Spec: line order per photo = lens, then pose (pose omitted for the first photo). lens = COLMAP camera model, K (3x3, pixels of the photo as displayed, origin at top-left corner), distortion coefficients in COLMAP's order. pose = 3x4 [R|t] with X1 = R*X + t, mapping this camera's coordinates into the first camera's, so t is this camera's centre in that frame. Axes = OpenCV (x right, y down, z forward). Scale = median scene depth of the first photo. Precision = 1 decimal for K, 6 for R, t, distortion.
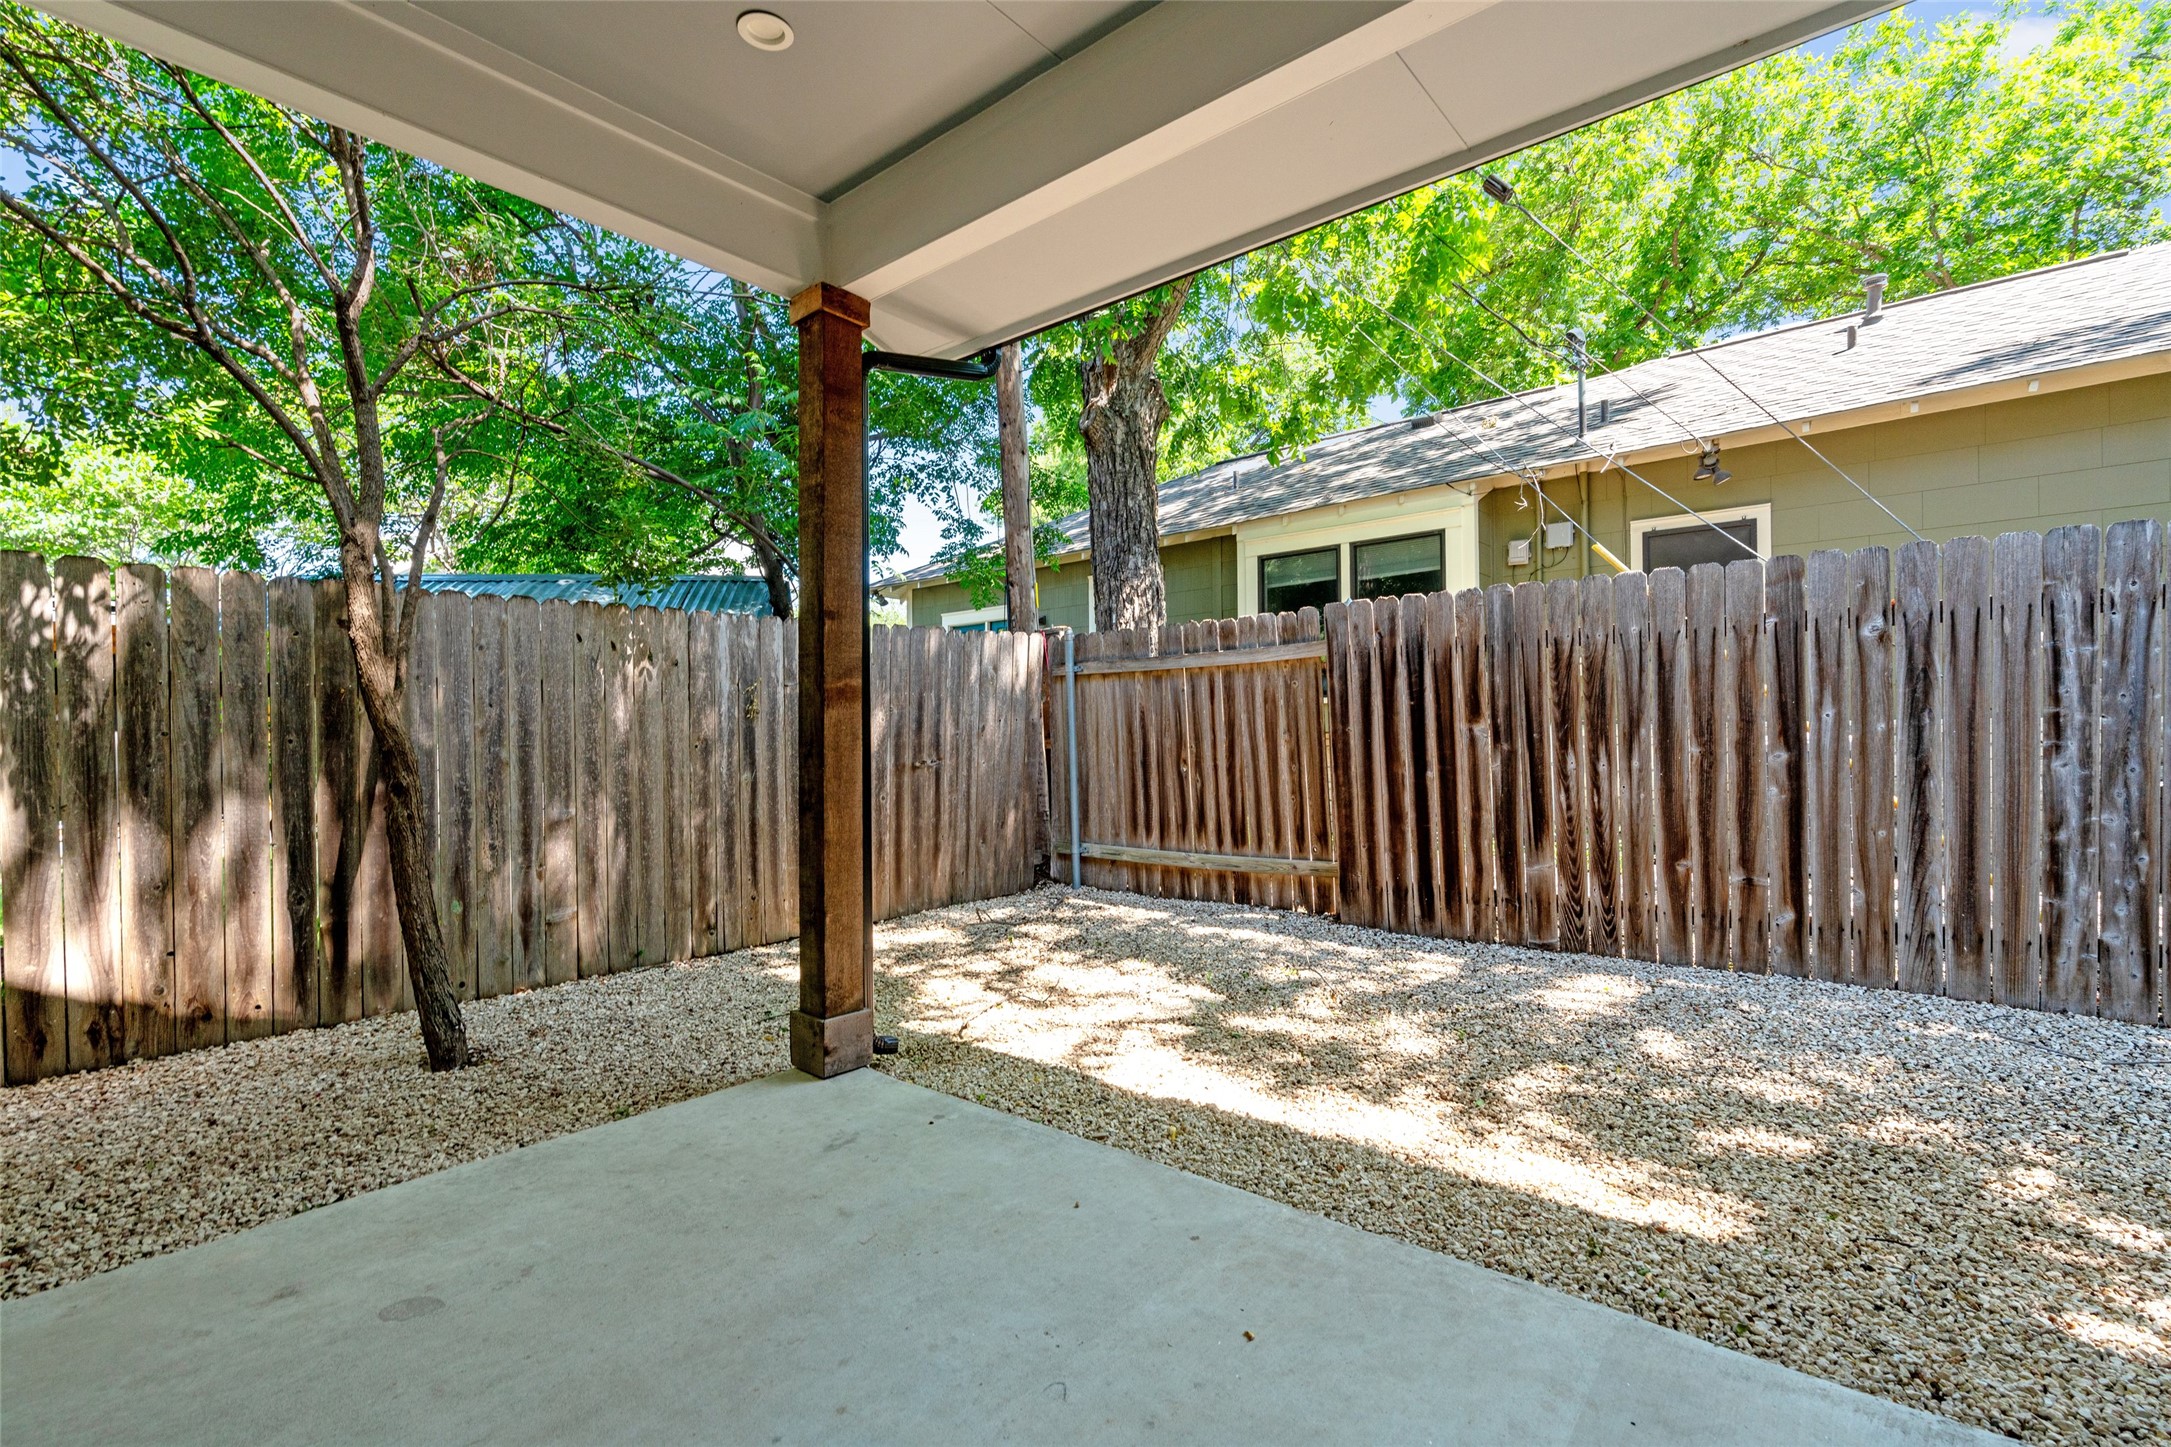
lens RADIAL K [[976.8, 0, 1094.5], [0, 976.8, 735.3], [0, 0, 1]] dist [-0.013779, 0.006345]
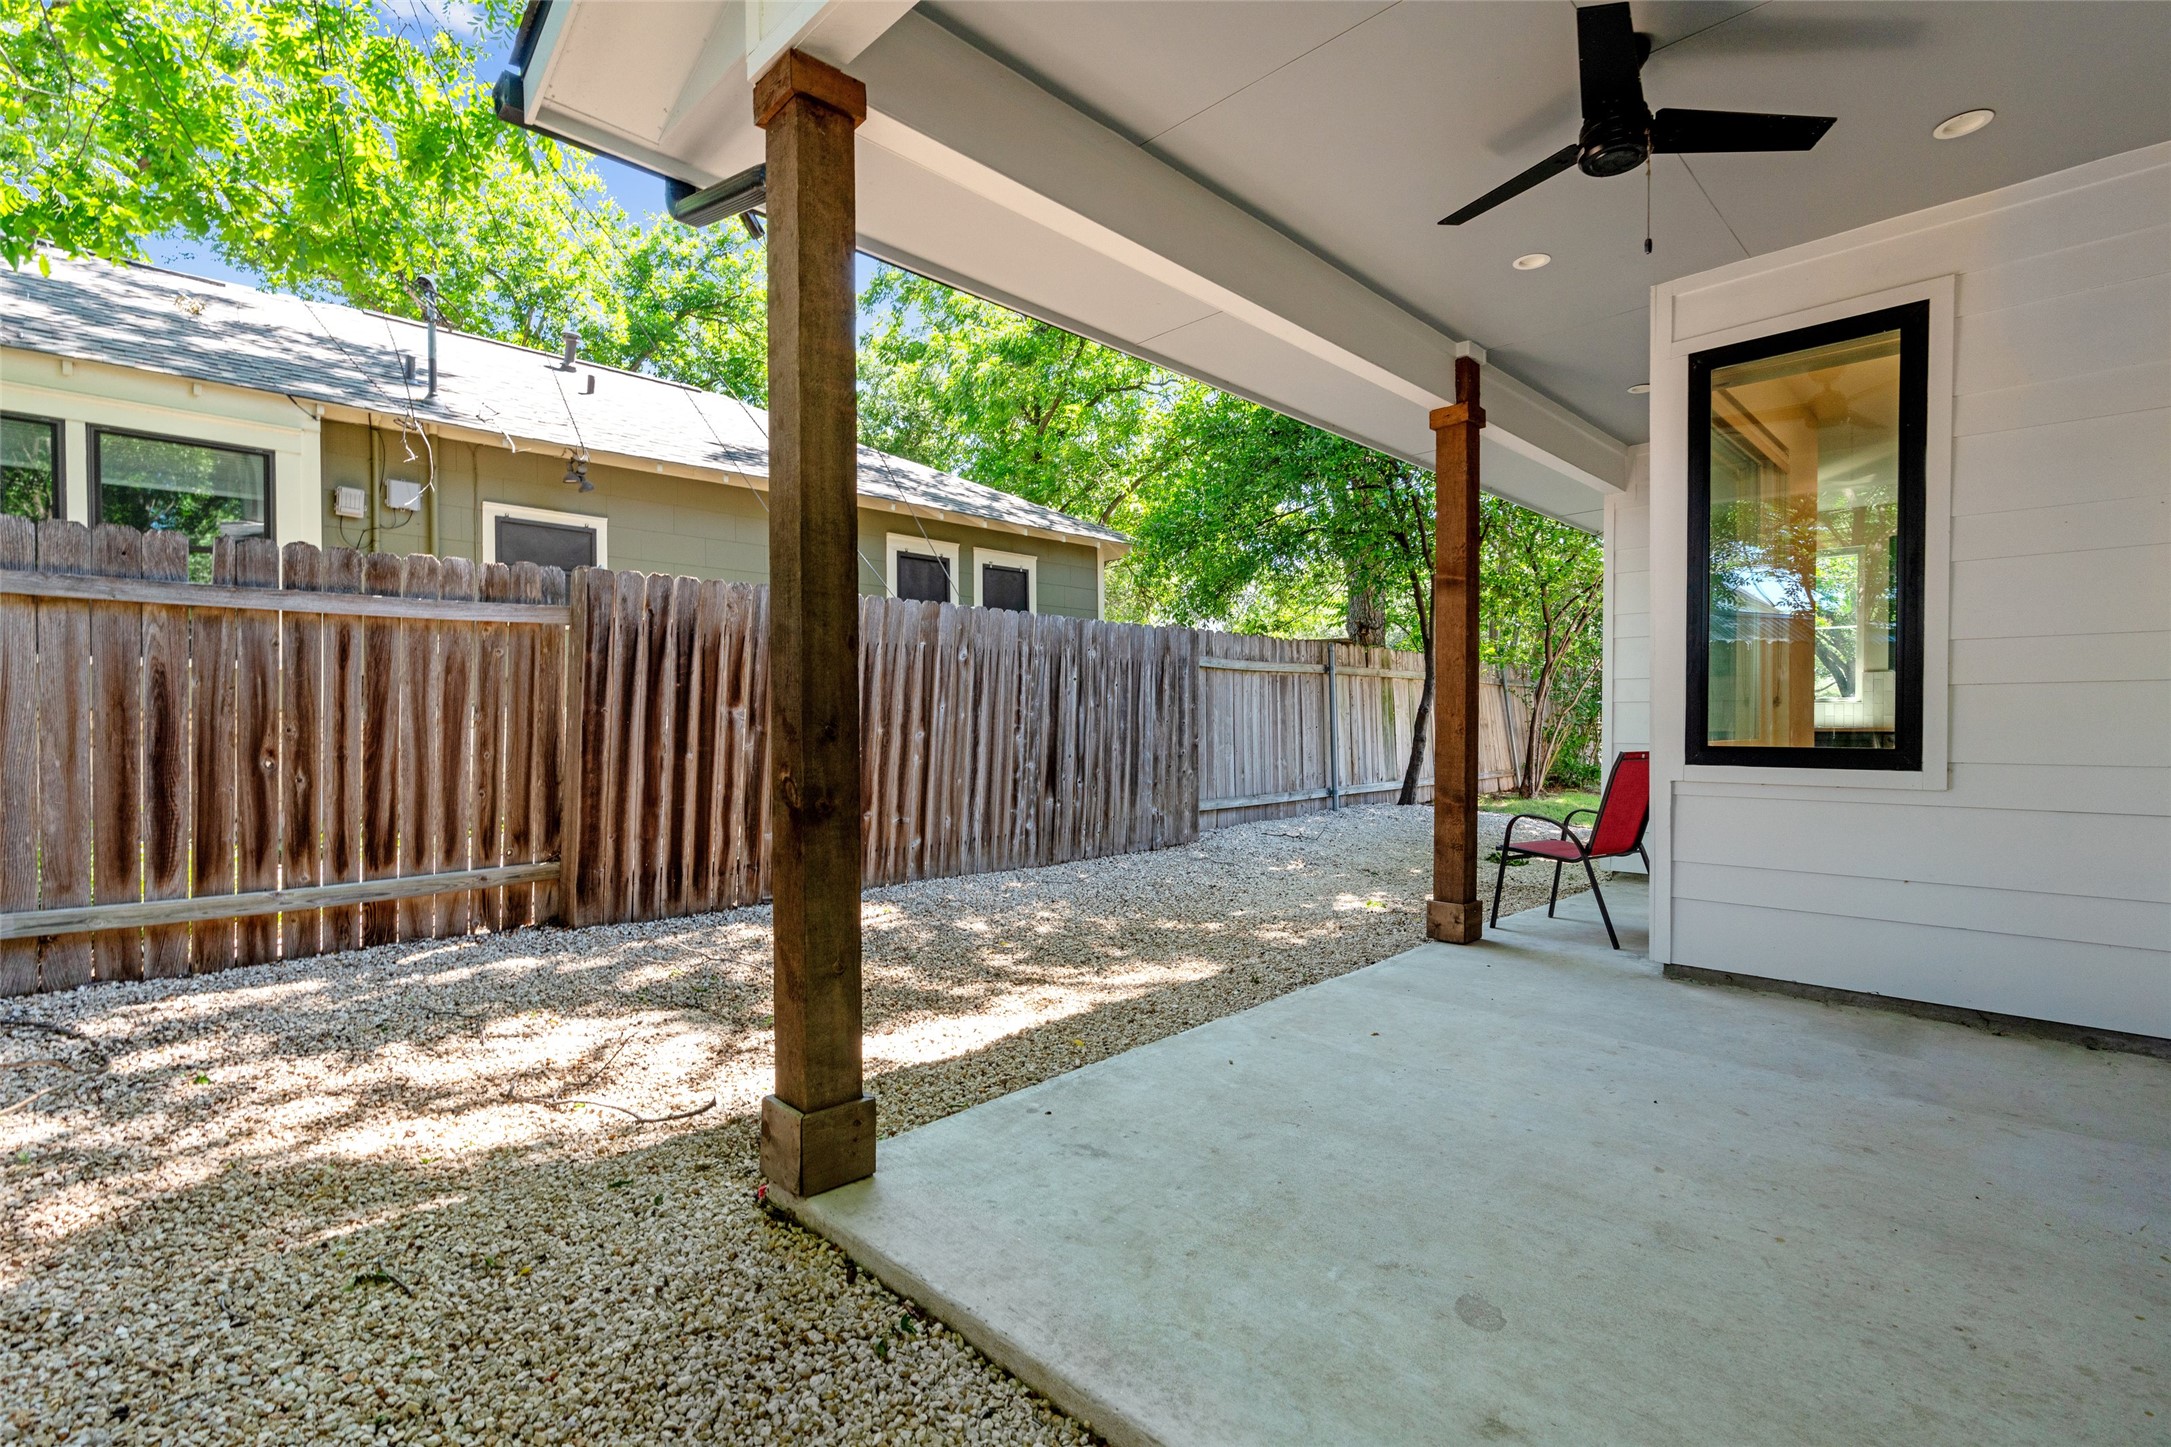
lens RADIAL K [[976.8, 0, 1097.2], [0, 976.8, 738.3], [0, 0, 1]] dist [-0.013779, 0.006345]
pose [[0.092028, -0.010184, 0.995704, -0.651643], [-0.007987, 0.999908, 0.010965, 0.007351], [-0.995724, -0.008962, 0.091939, 0.499689]]
